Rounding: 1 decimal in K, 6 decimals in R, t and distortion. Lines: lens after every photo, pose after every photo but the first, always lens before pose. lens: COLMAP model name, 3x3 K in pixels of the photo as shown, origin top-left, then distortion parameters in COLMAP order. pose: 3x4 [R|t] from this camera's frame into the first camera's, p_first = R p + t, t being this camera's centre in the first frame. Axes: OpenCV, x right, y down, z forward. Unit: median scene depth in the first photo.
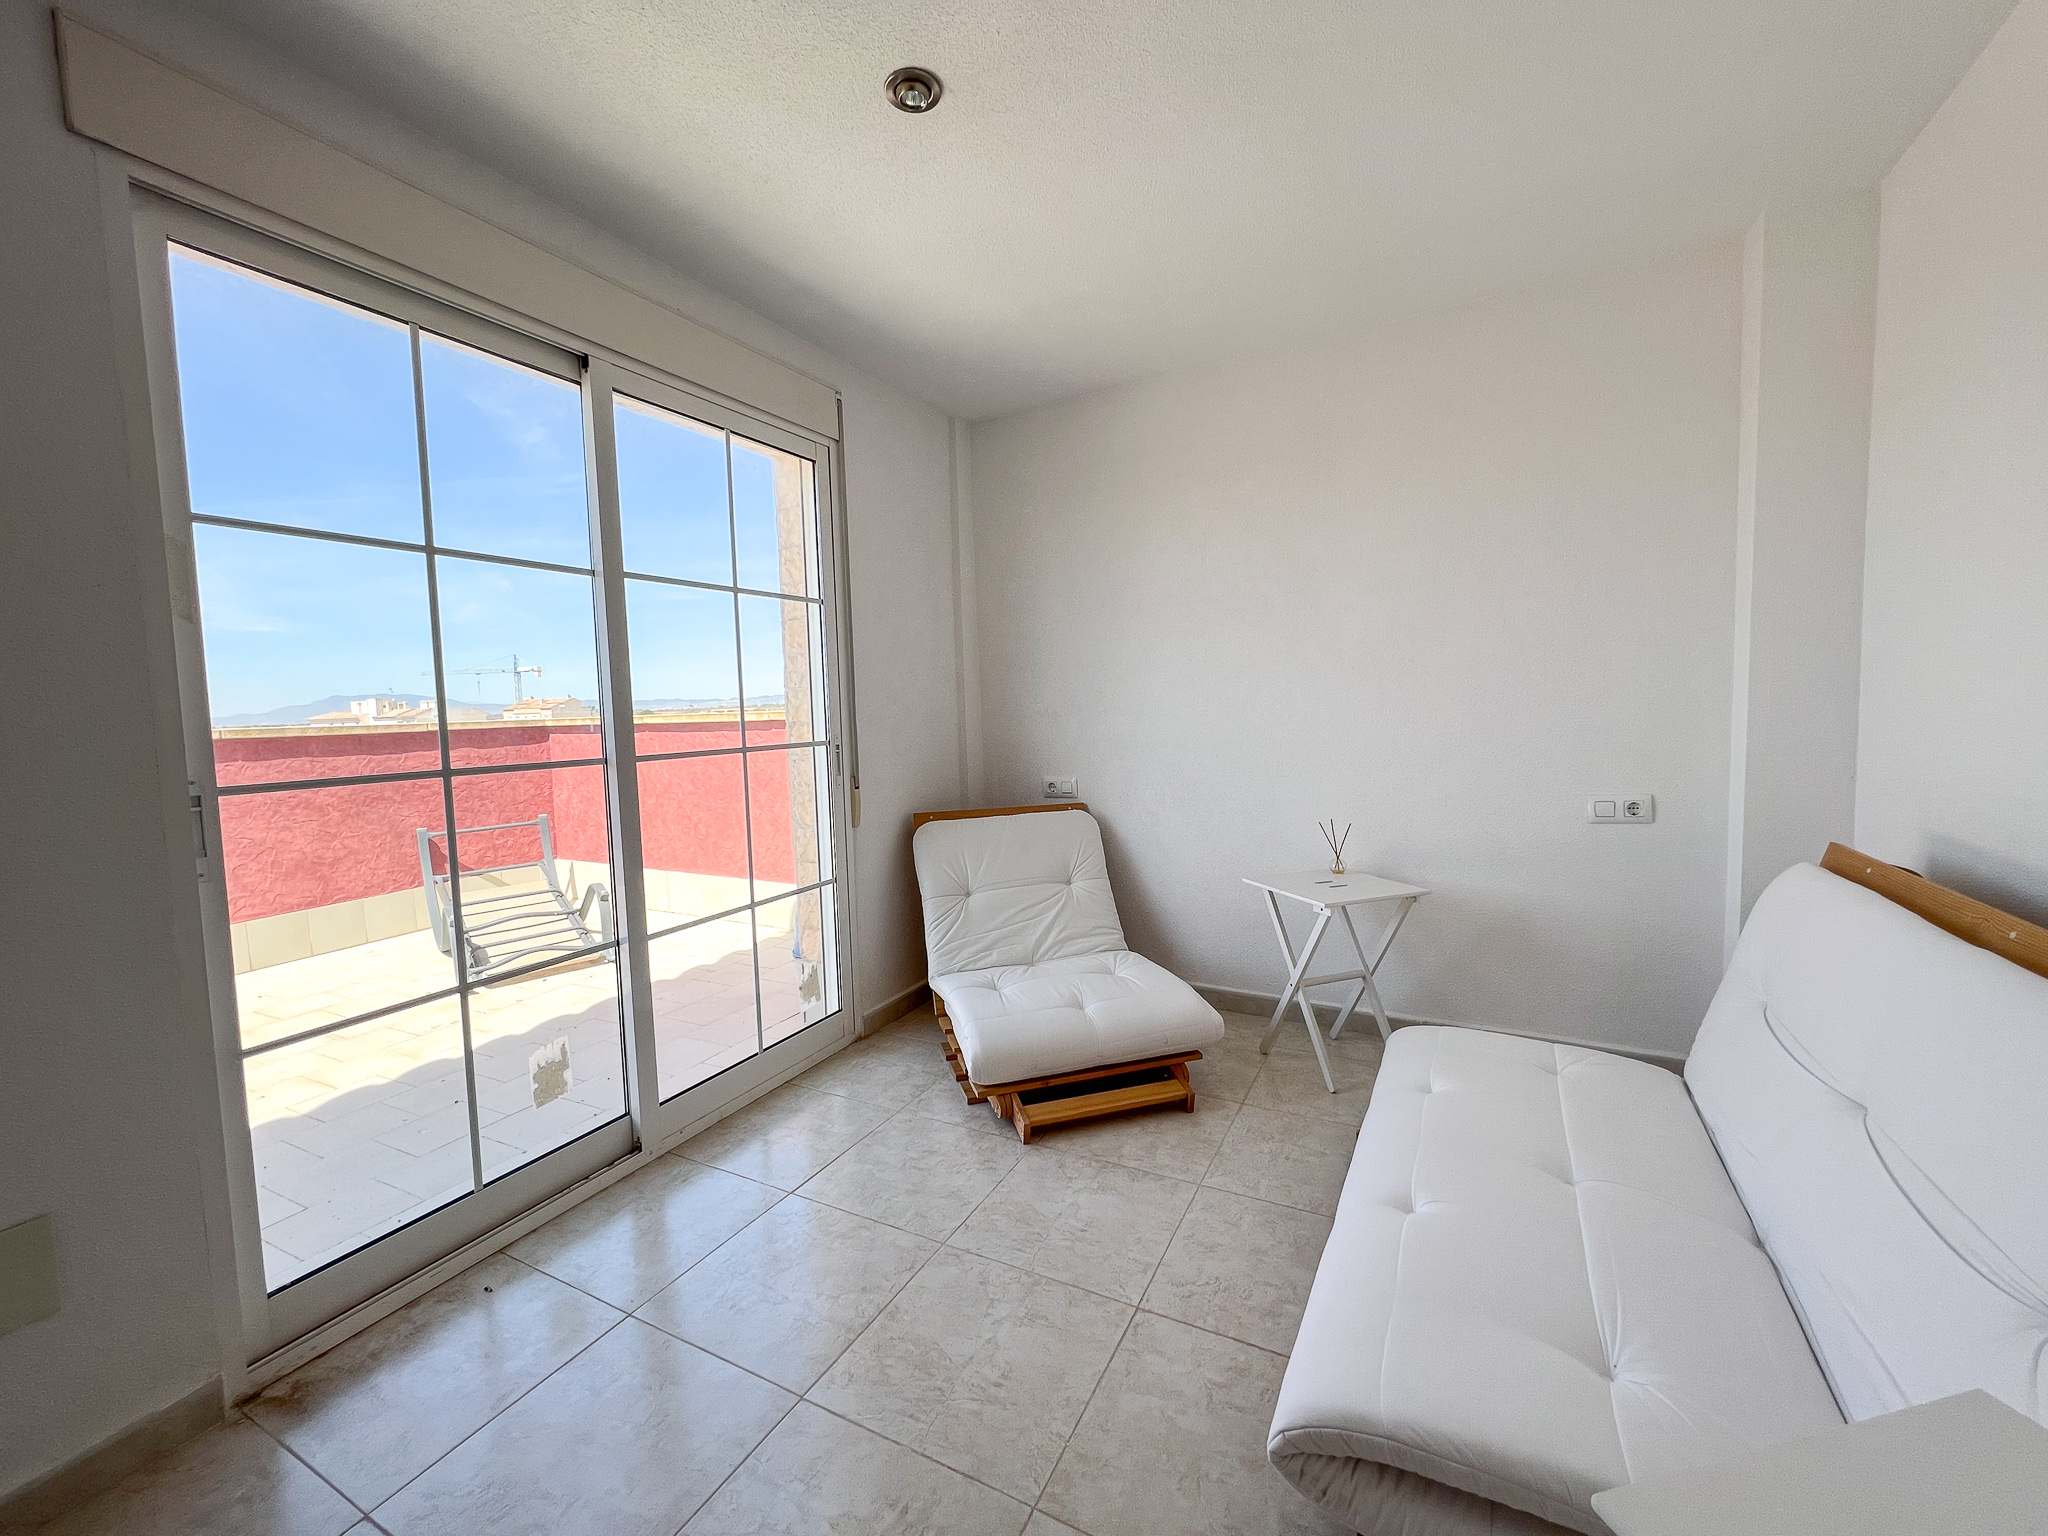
lens RADIAL K [[823.2, 0, 1021.8], [0, 823.2, 770.4], [0, 0, 1]] dist [-0.003377, 0.000897]
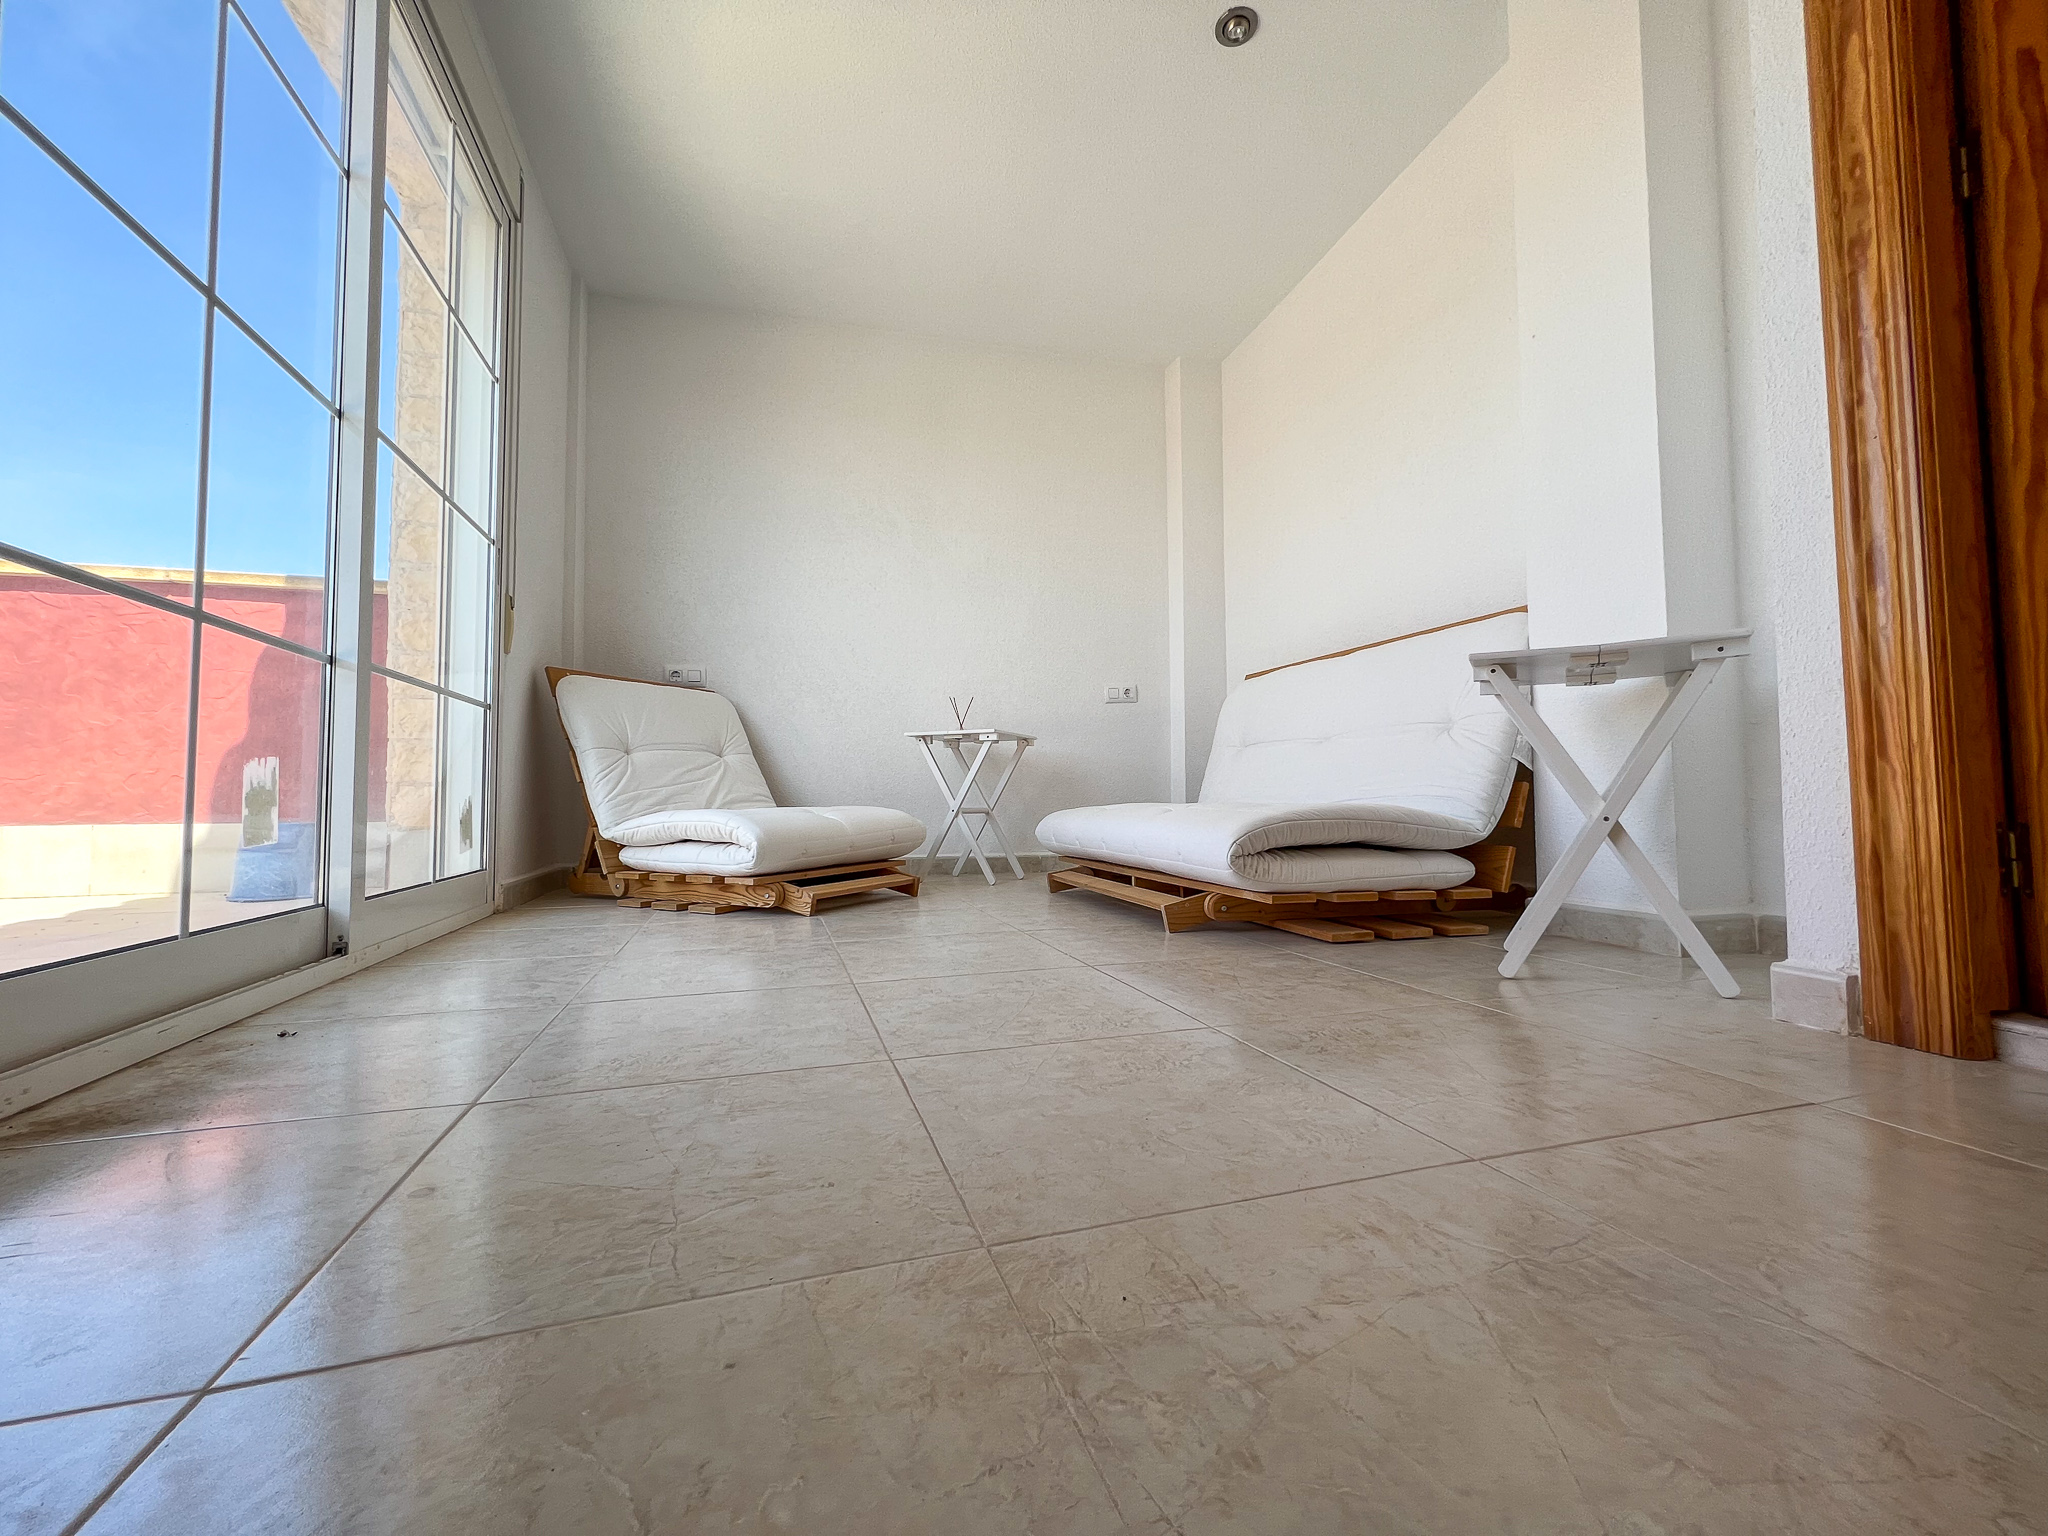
lens RADIAL K [[826.5, 0, 1027.2], [0, 826.5, 762.8], [0, 0, 1]] dist [0.001402, 0.000023]
pose [[0.703119, 0.057580, 0.708737, -0.565155], [0.044285, 0.991235, -0.124465, 0.414181], [-0.709692, 0.118900, 0.694407, 0.064682]]
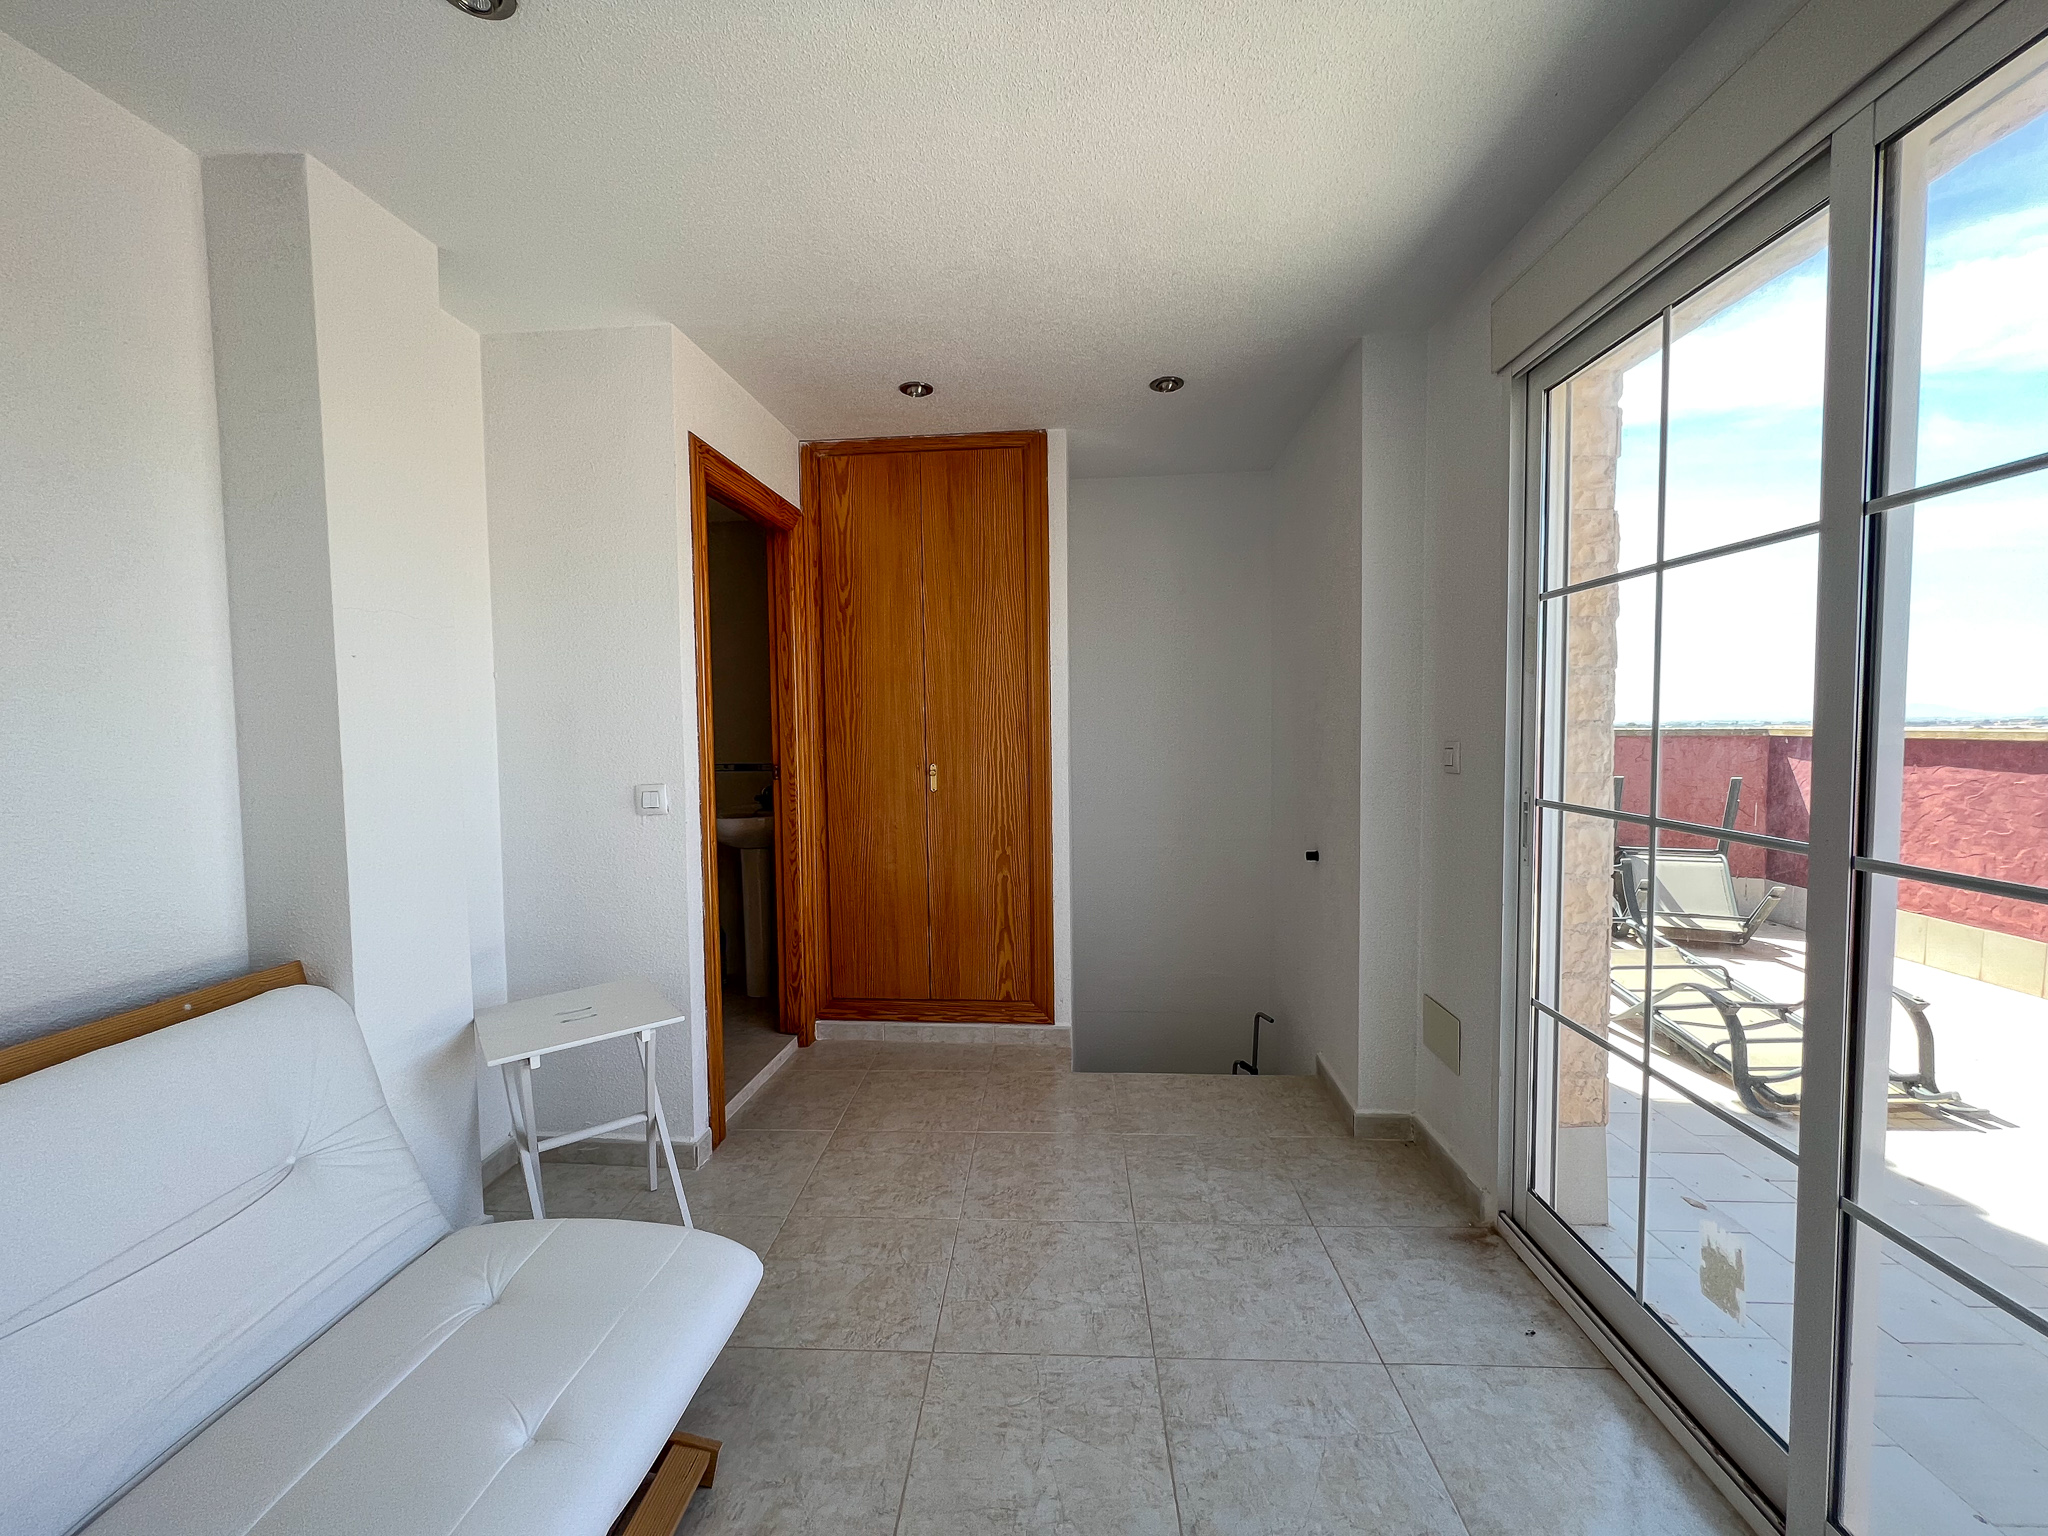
lens RADIAL K [[823.2, 0, 1013.1], [0, 823.2, 768.1], [0, 0, 1]] dist [-0.003377, 0.000897]
pose [[-0.910553, 0.068019, -0.407759, 0.217362], [0.008855, 0.989353, 0.145263, -0.150177], [0.413298, 0.128659, -0.901461, 1.220165]]
